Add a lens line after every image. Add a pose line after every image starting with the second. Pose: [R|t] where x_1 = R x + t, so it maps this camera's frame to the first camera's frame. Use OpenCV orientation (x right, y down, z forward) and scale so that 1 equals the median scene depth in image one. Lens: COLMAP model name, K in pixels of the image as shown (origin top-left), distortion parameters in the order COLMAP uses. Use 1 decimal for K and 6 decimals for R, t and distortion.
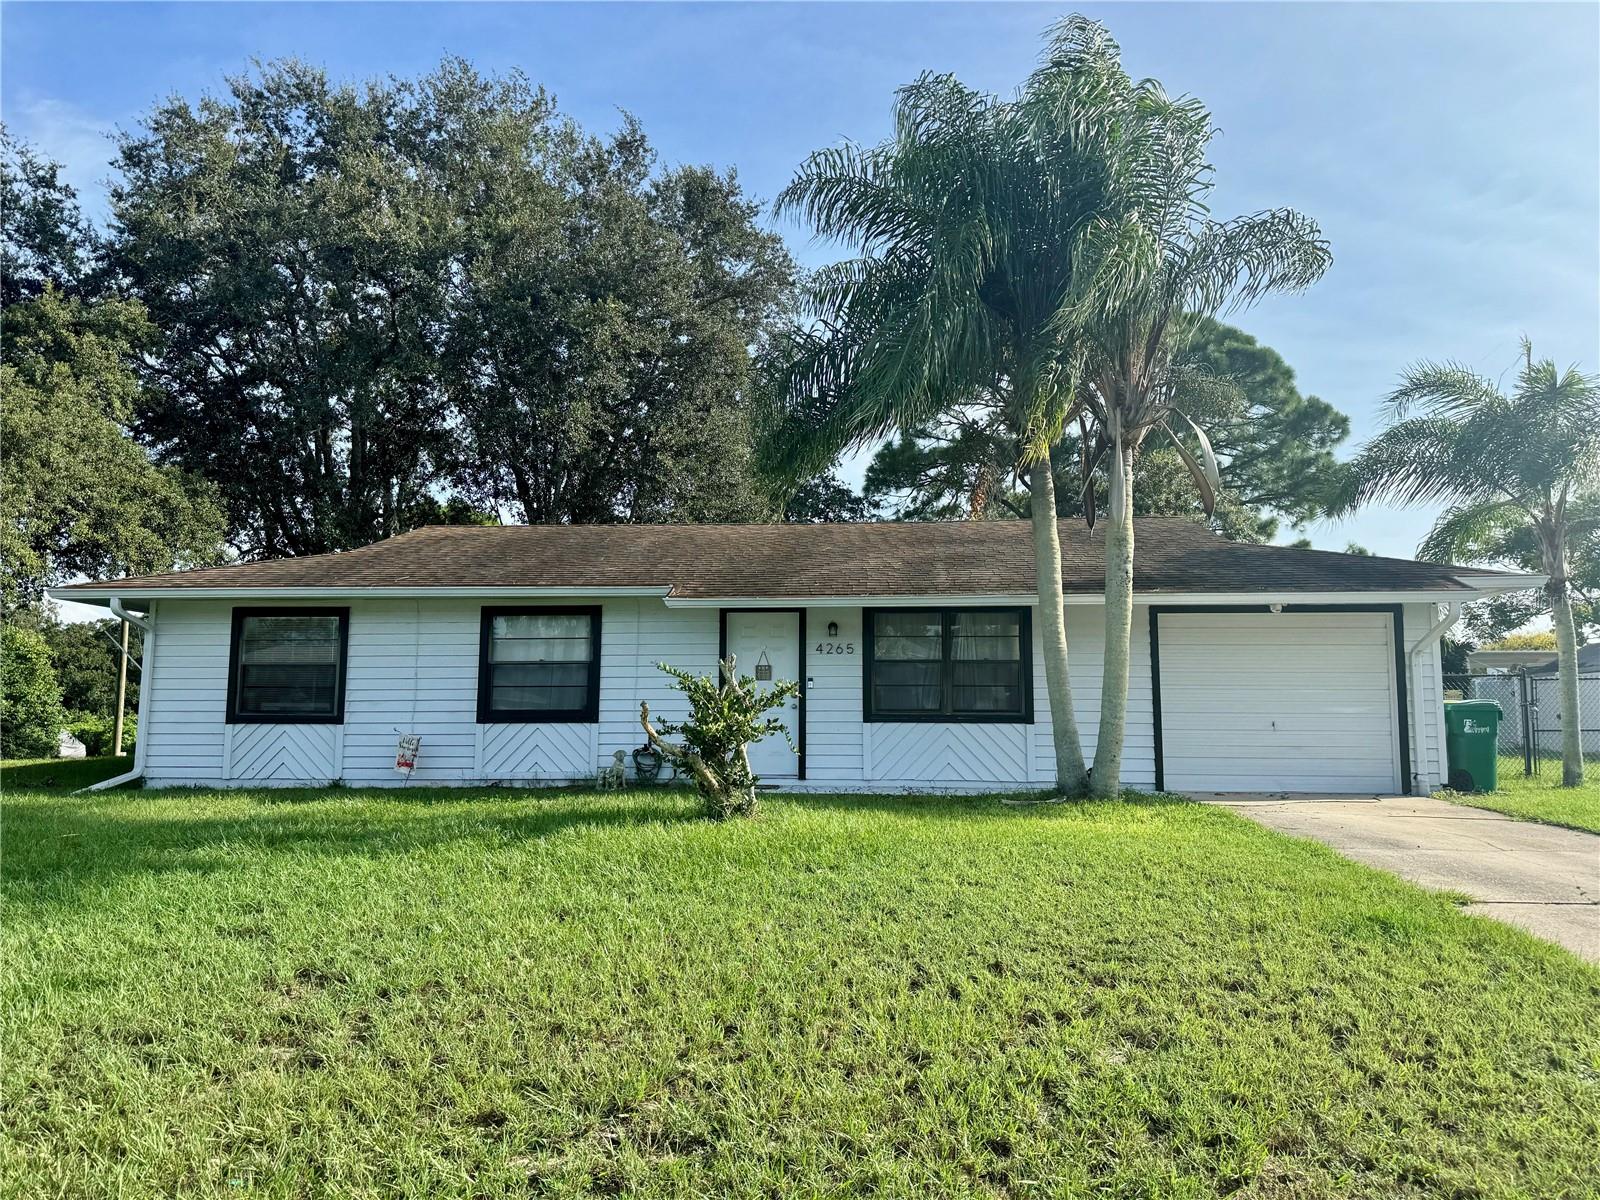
lens RADIAL K [[1120.0, 0, 789.6], [0, 1120.0, 596.3], [0, 0, 1]] dist [0.088842, -0.092694]
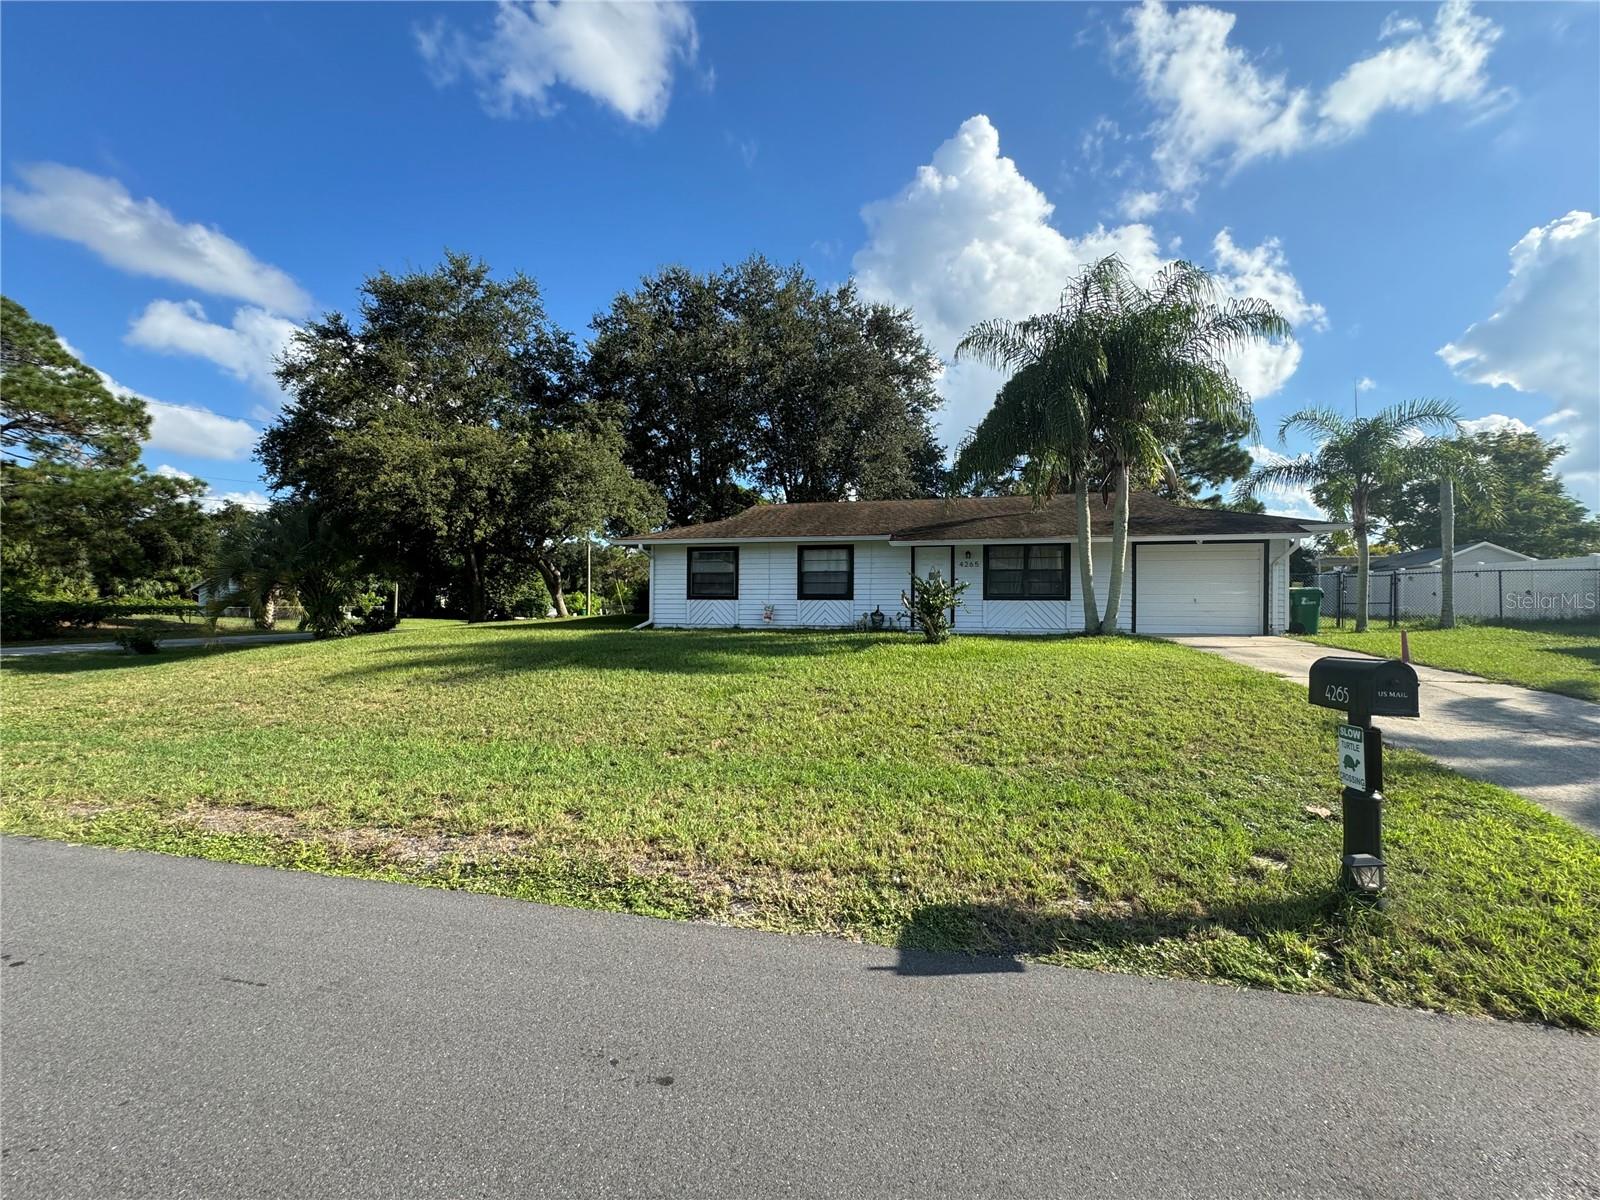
lens RADIAL K [[637.5, 0, 799.1], [0, 637.5, 603.4], [0, 0, 1]] dist [0.003666, 0.000225]
pose [[0.988699, 0.001401, -0.149909, -0.090448], [0.016164, 0.993131, 0.115888, -0.022180], [0.149042, -0.117002, 0.981884, -0.198951]]
